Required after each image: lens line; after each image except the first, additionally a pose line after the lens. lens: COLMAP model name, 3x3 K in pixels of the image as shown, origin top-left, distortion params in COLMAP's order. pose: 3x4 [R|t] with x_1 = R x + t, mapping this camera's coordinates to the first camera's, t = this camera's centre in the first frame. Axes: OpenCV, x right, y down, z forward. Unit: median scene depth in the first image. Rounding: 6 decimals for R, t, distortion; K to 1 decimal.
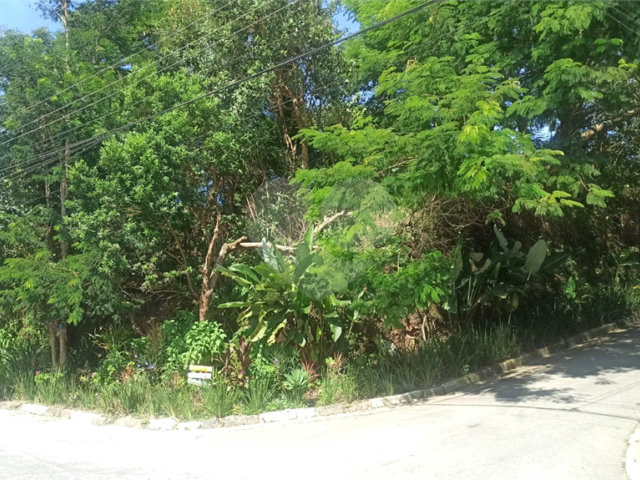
lens RADIAL K [[599.1, 0, 323.8], [0, 599.1, 244.3], [0, 0, 1]] dist [0.064855, -0.046513]
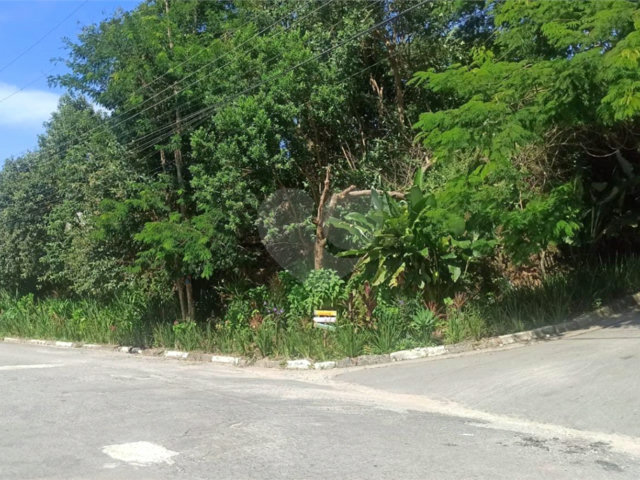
lens RADIAL K [[599.1, 0, 272.2], [0, 599.1, 242.6], [0, 0, 1]] dist [0.064855, -0.046513]
pose [[0.980556, -0.065978, -0.184816, -0.091650], [0.081258, 0.993764, 0.076359, -0.005926], [0.178626, -0.089892, 0.979802, -0.043149]]
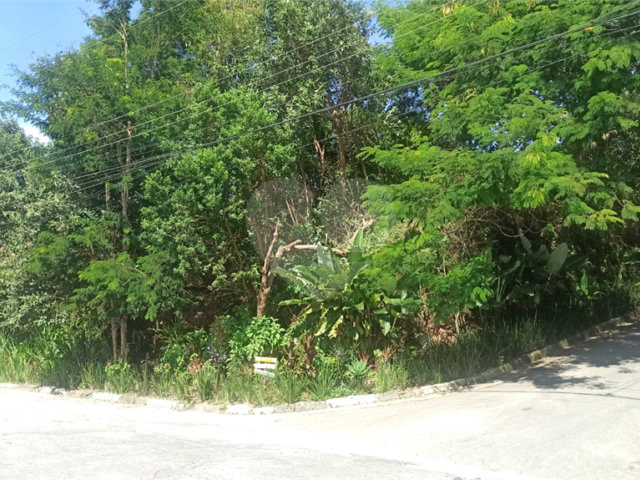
lens RADIAL K [[599.1, 0, 321.9], [0, 599.1, 243.7], [0, 0, 1]] dist [0.064855, -0.046513]
pose [[0.999312, 0.003478, 0.036914, -0.141644], [-0.004101, 0.999850, 0.016817, -0.026756], [-0.036850, -0.016957, 0.999177, -0.107367]]
